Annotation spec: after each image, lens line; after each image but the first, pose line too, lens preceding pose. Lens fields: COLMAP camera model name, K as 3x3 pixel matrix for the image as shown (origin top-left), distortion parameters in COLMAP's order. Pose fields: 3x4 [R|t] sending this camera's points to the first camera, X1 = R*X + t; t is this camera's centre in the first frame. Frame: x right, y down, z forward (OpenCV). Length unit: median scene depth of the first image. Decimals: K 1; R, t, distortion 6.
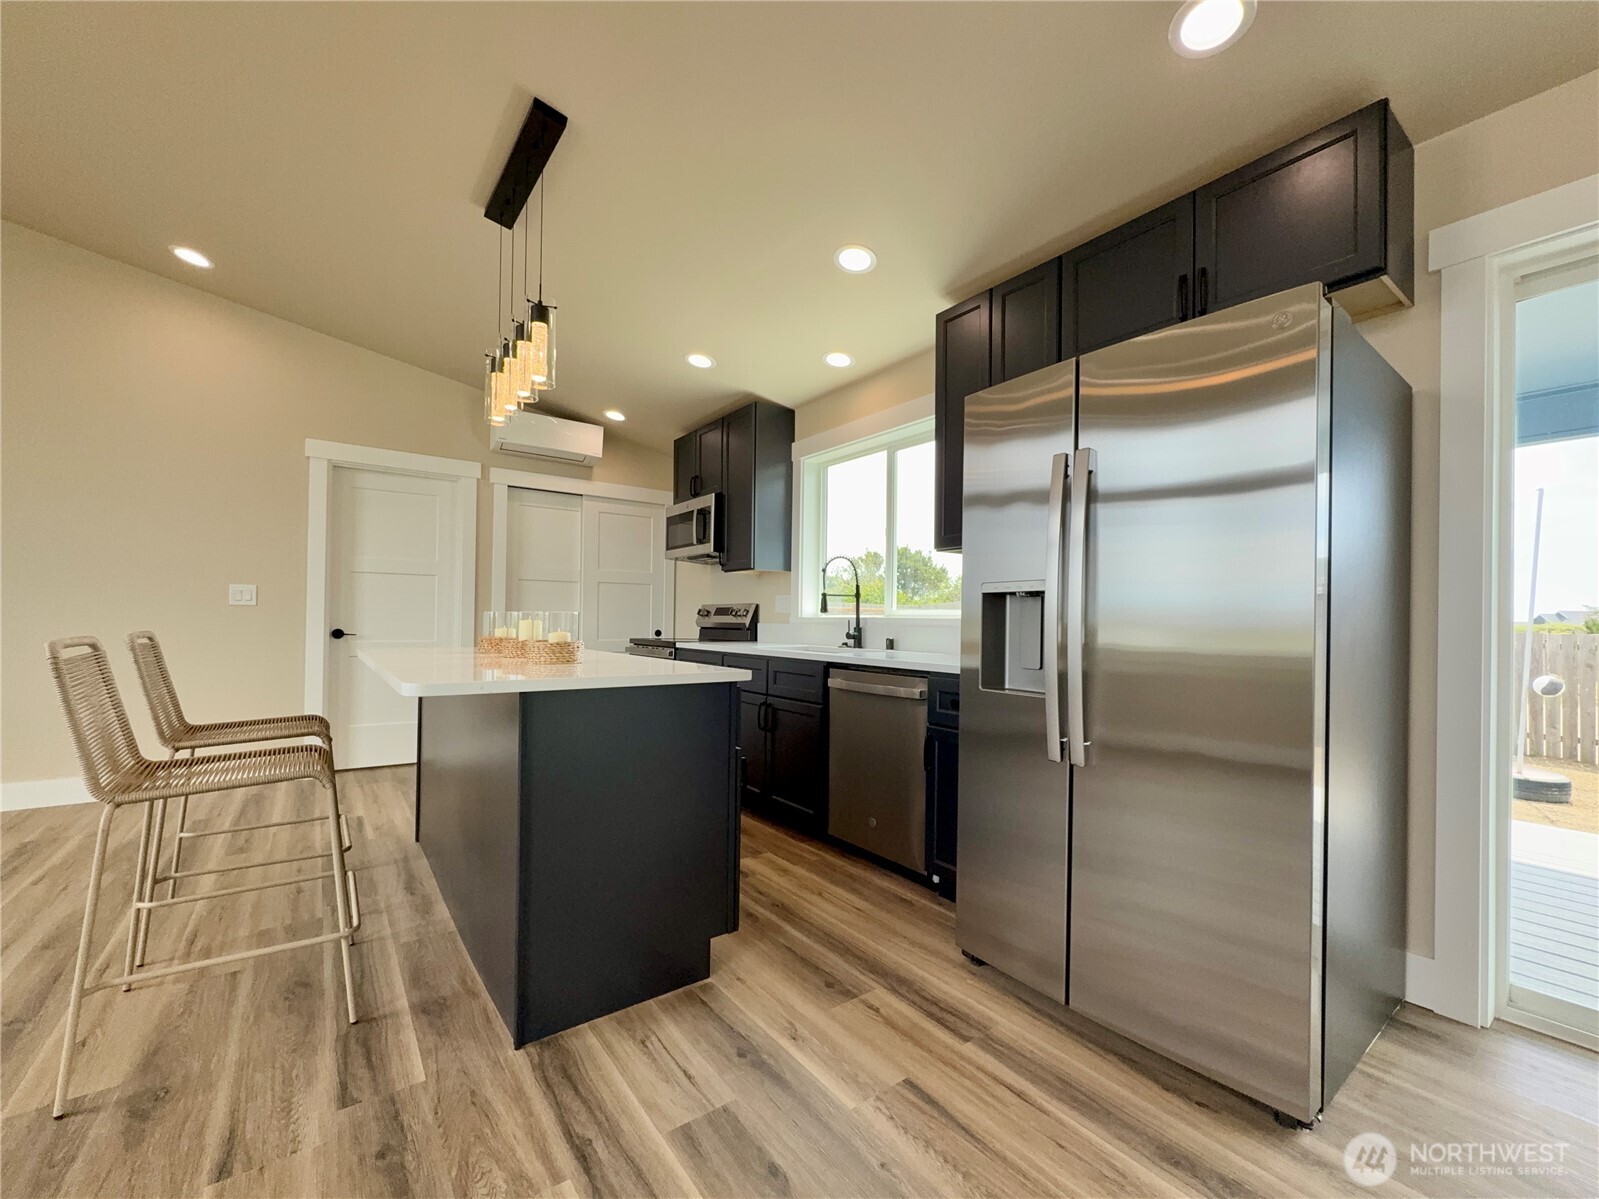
lens RADIAL K [[650.7, 0, 803.2], [0, 650.7, 623.6], [0, 0, 1]] dist [-0.007561, 0.000300]
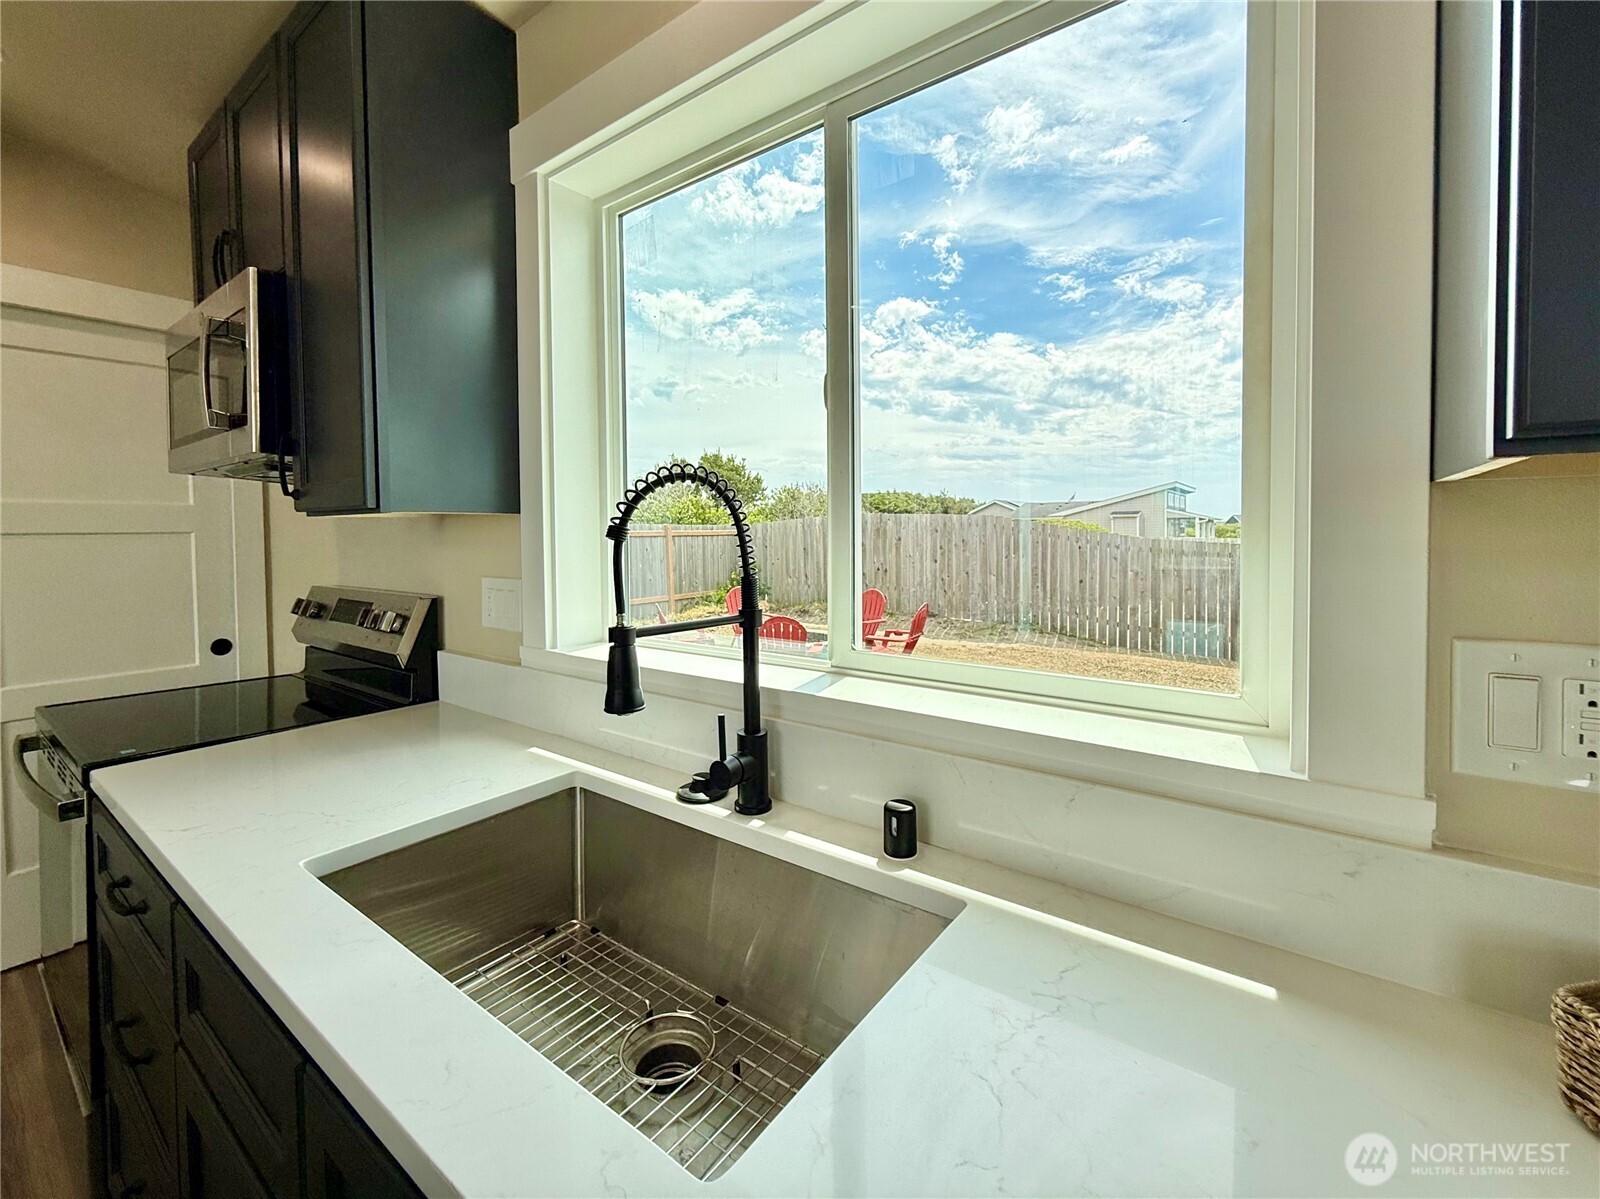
lens RADIAL K [[683.2, 0, 810.1], [0, 683.2, 536.6], [0, 0, 1]] dist [0.000361, 0.000054]
pose [[0.956691, -0.026469, 0.289900, 0.026693], [0.025649, 0.999649, 0.006630, -0.078443], [-0.289974, 0.001093, 0.957034, 0.725694]]
